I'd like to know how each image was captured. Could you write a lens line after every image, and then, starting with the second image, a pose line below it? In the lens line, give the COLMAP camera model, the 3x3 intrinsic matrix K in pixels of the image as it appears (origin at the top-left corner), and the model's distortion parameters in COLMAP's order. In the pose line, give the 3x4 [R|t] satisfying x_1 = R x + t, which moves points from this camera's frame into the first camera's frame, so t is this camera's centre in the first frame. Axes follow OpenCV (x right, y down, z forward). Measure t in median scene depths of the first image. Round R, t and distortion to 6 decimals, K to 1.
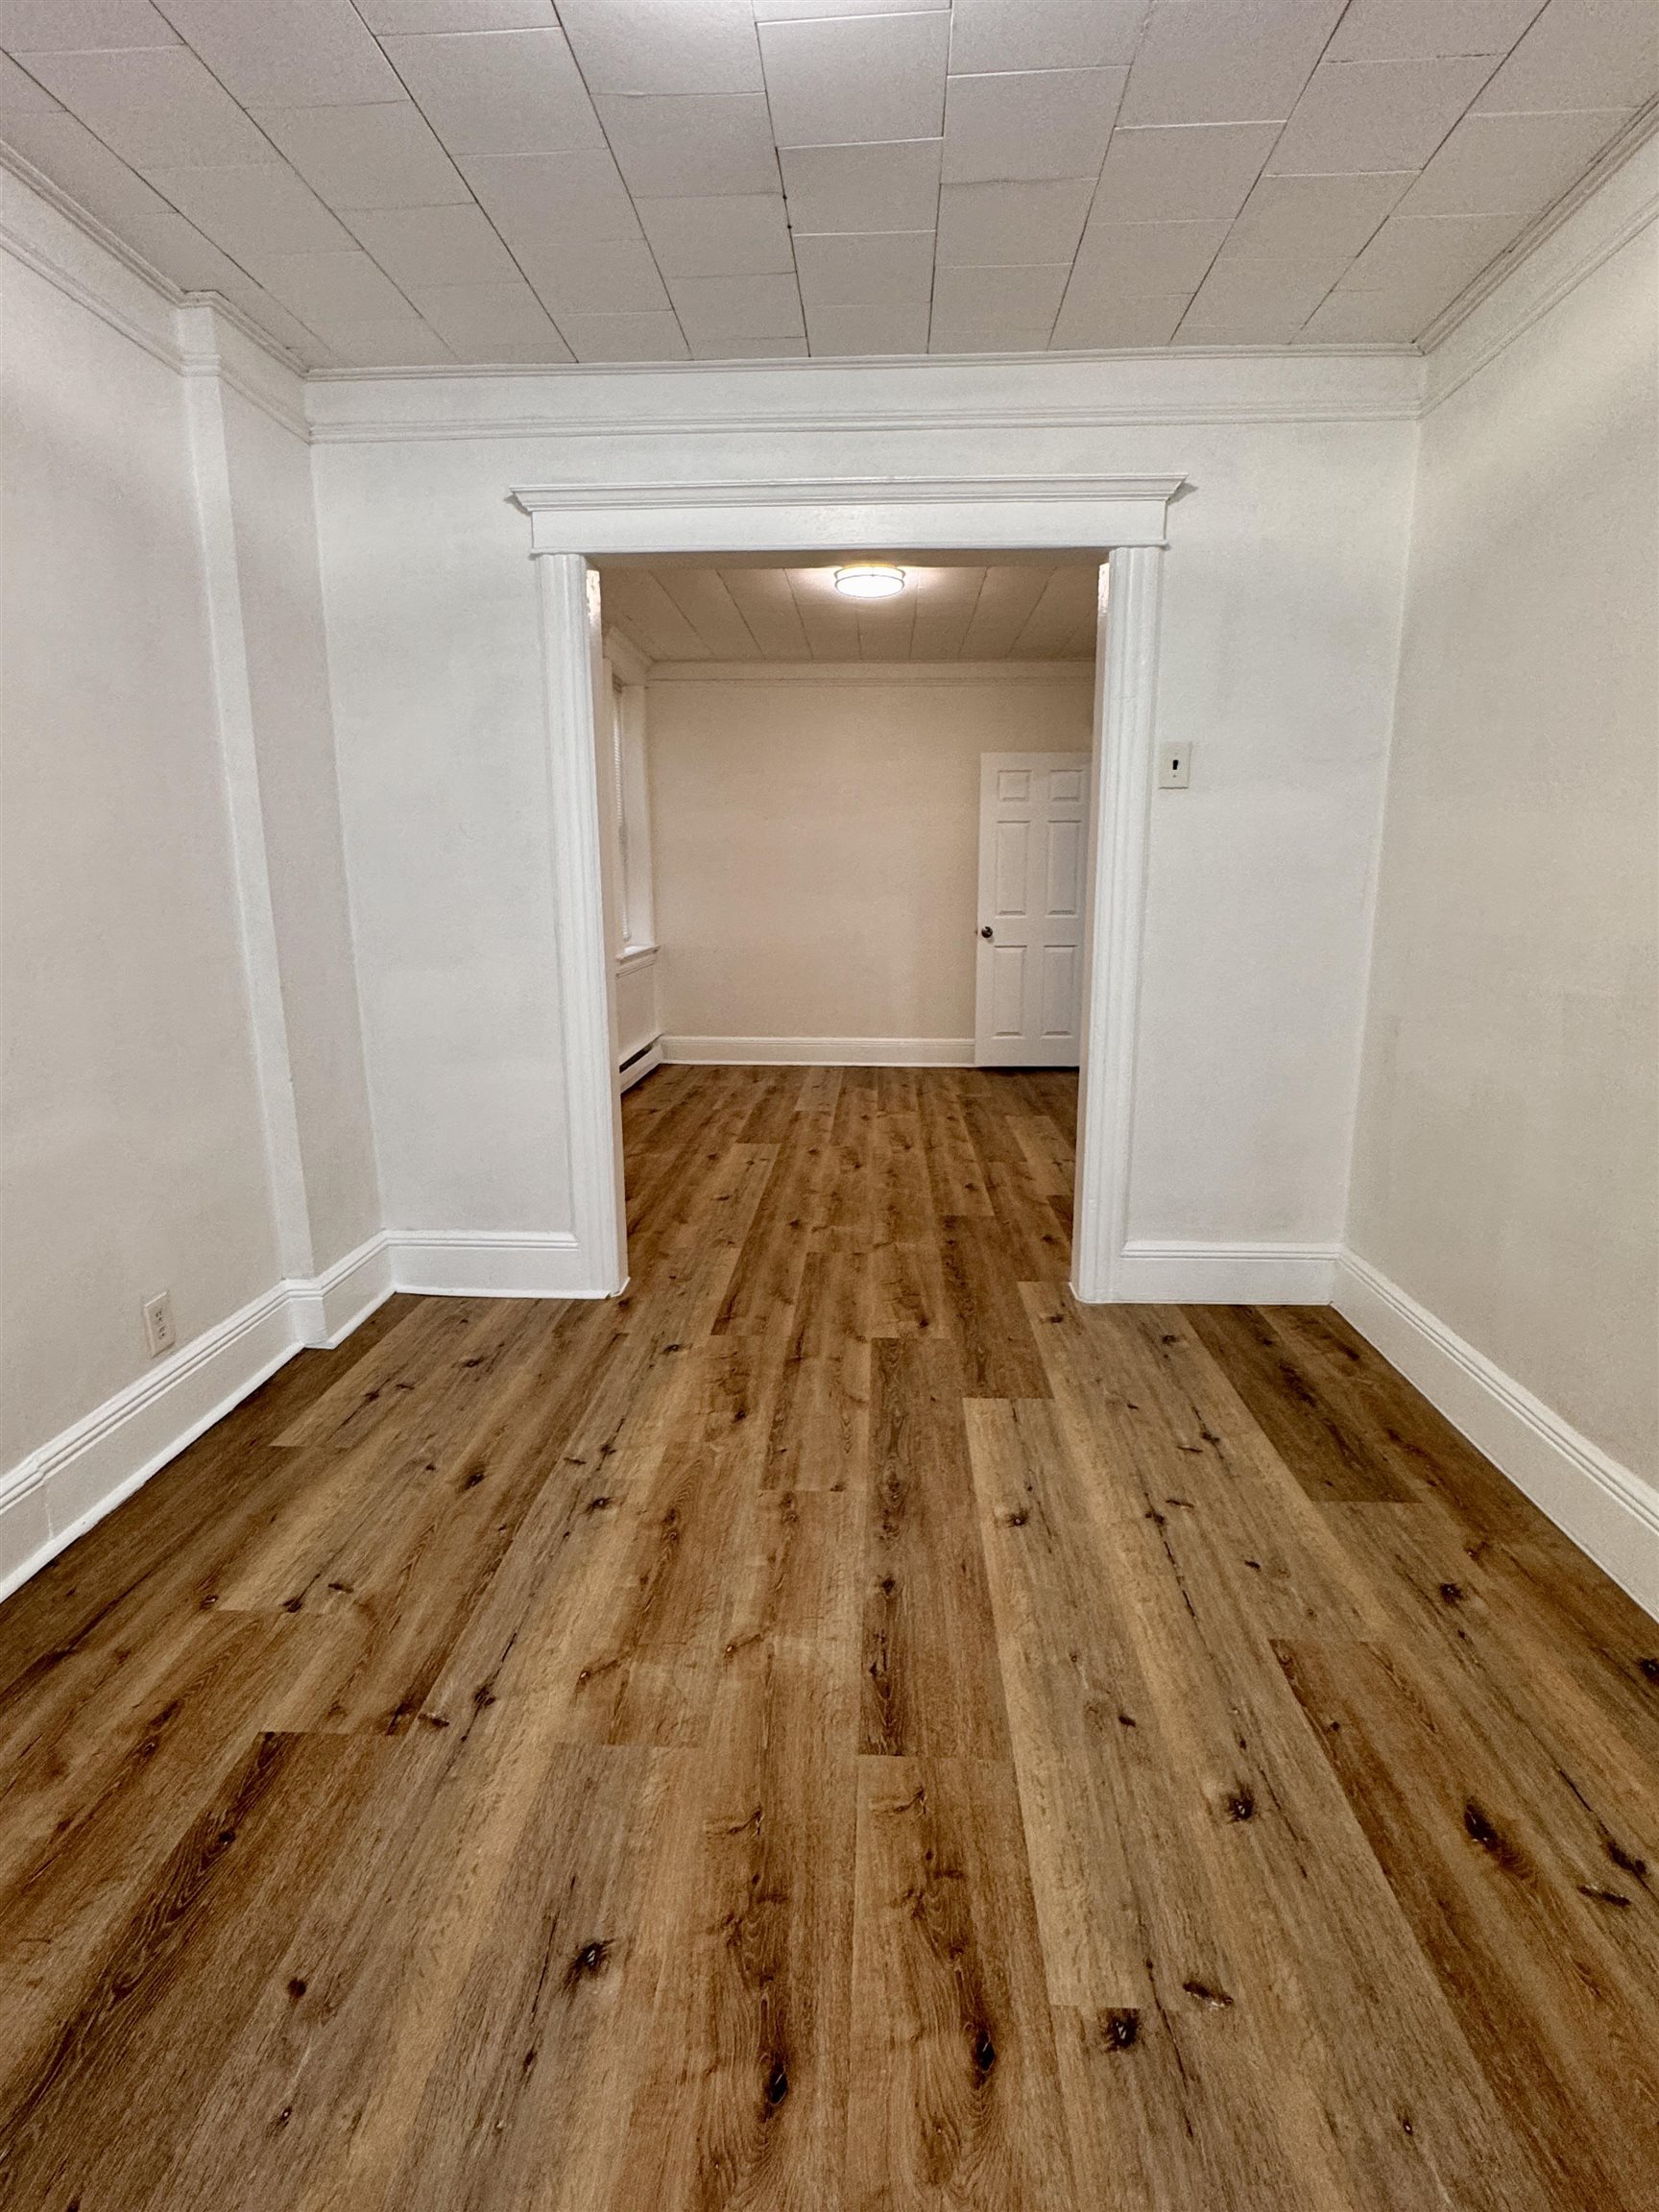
lens RADIAL K [[1098.2, 0, 829.5], [0, 1098.2, 1106.0], [0, 0, 1]] dist [0.002861, 0.000441]
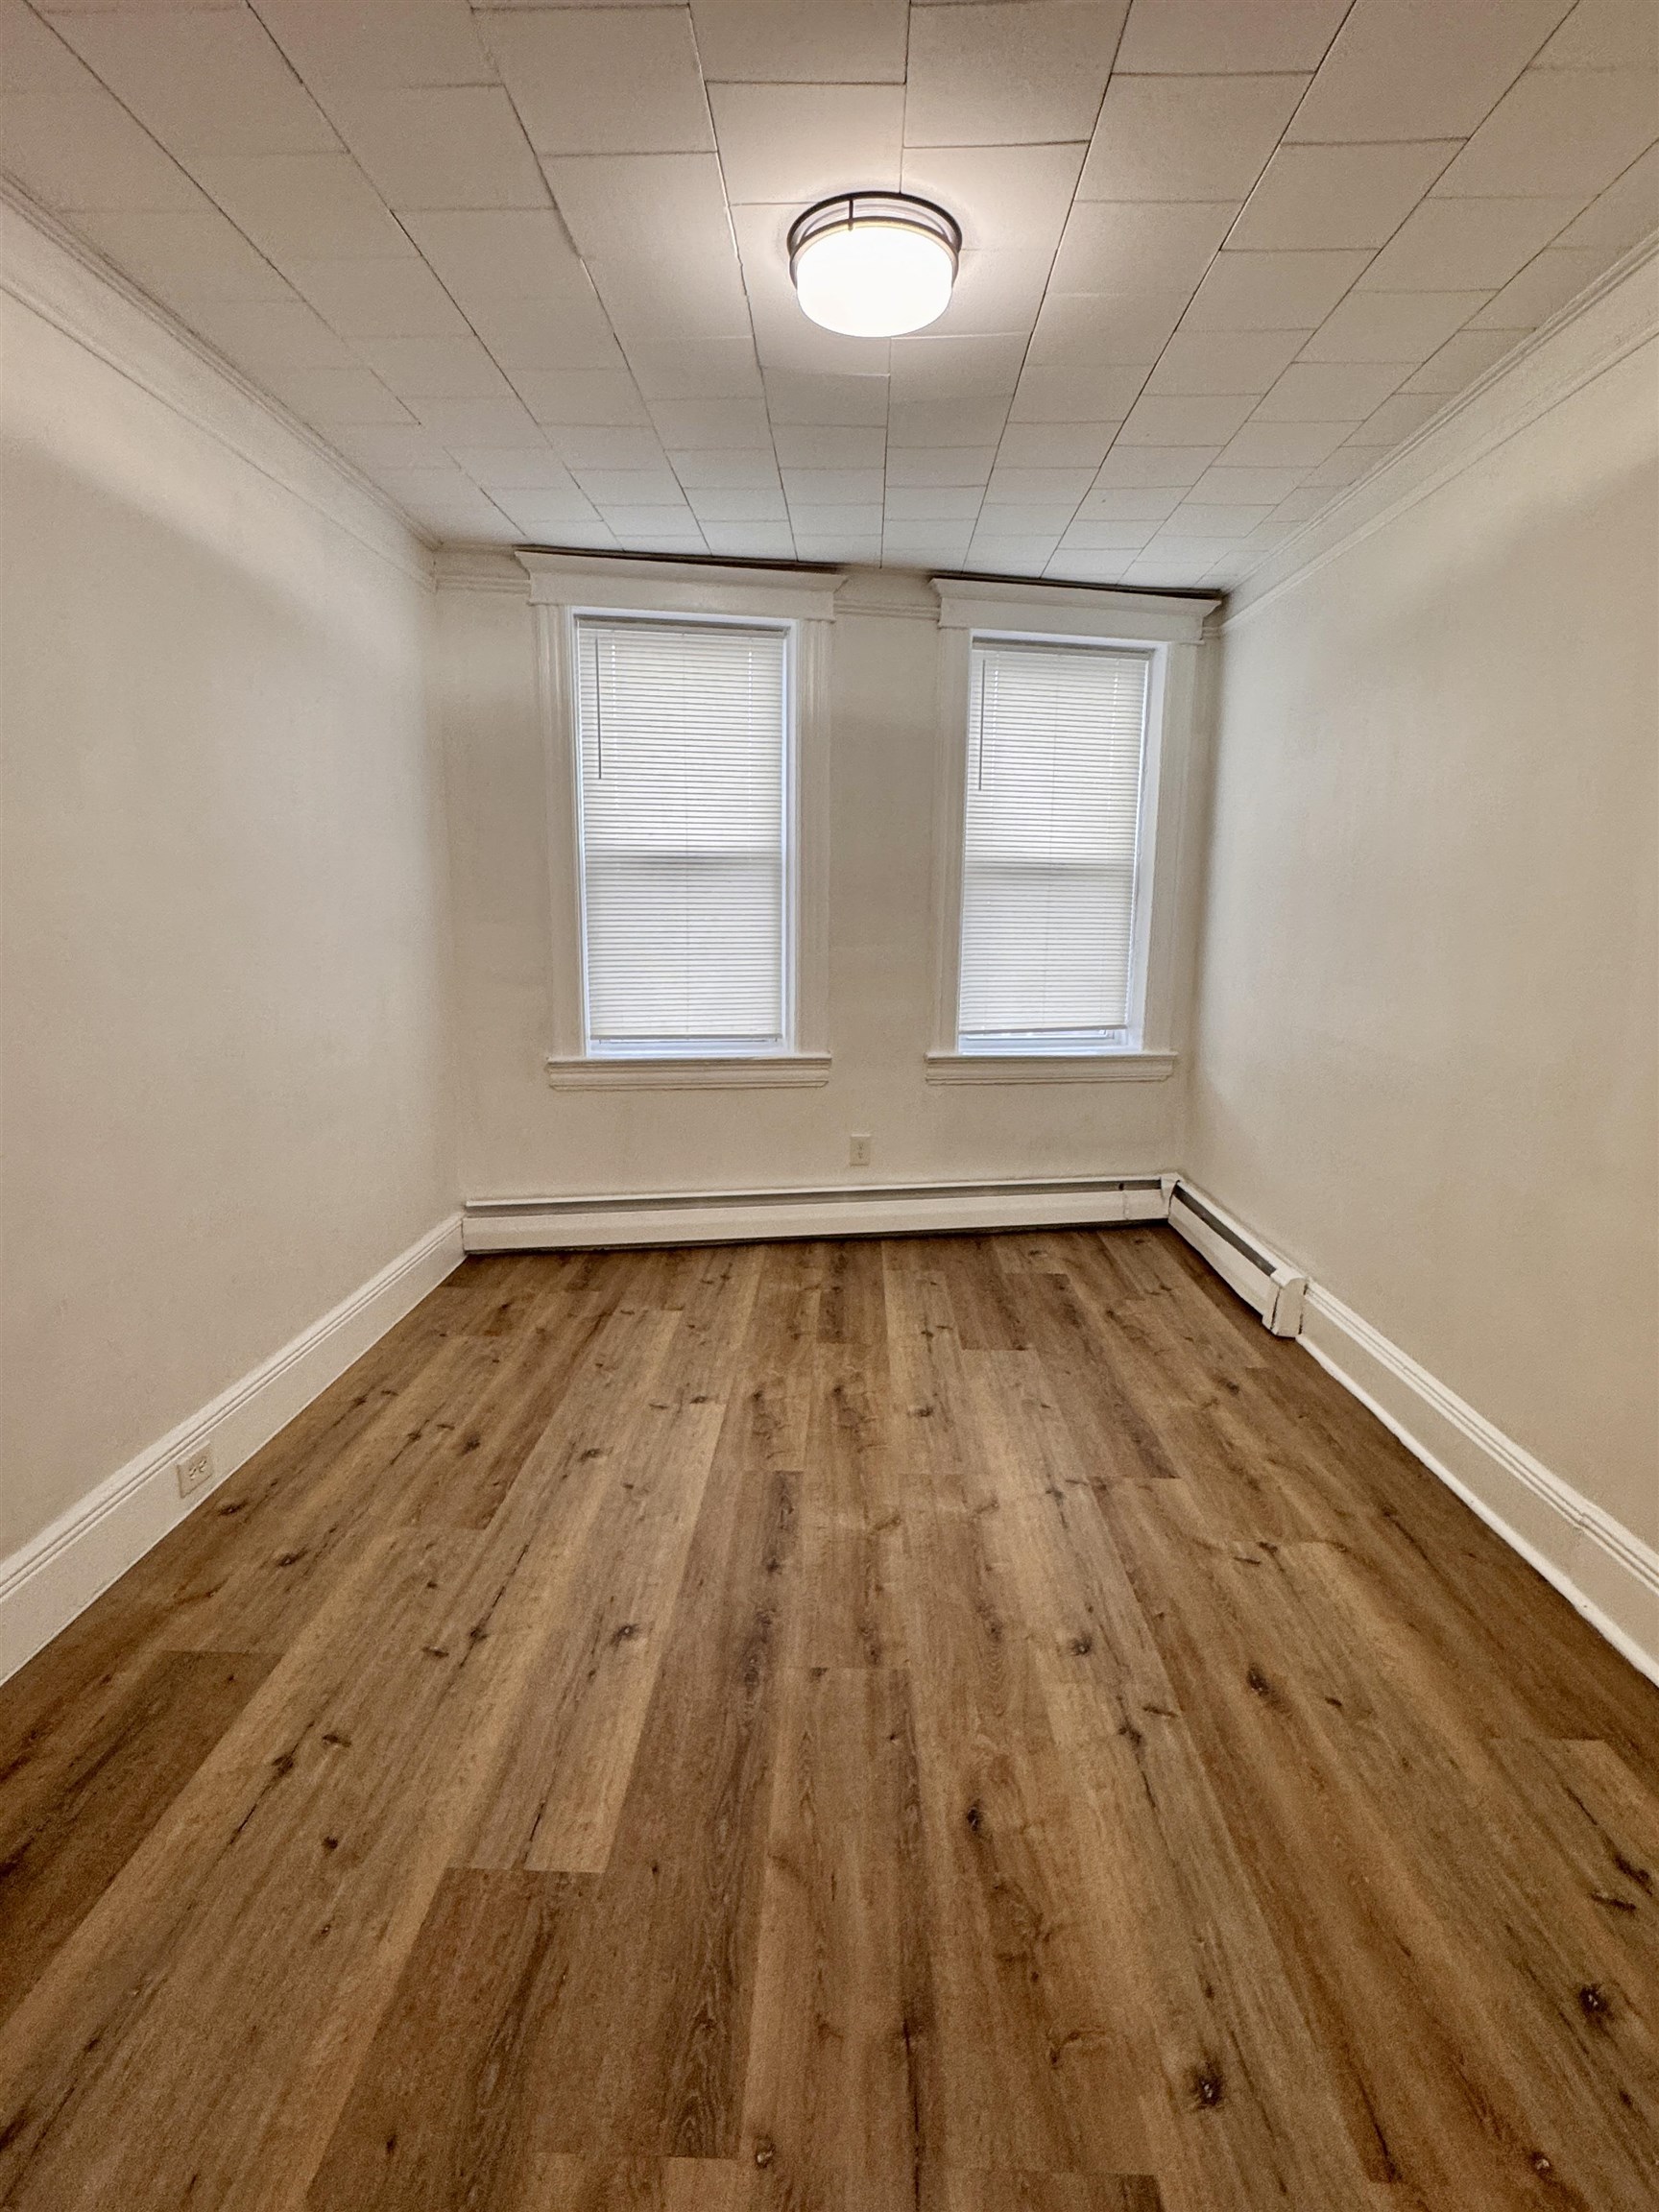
lens RADIAL K [[1098.2, 0, 829.5], [0, 1098.2, 1106.0], [0, 0, 1]] dist [0.002861, 0.000441]
pose [[-0.999690, 0.004195, -0.024528, 0.018633], [-0.005514, 0.923852, 0.382711, -0.402929], [0.024266, 0.382728, -0.923542, 1.707014]]
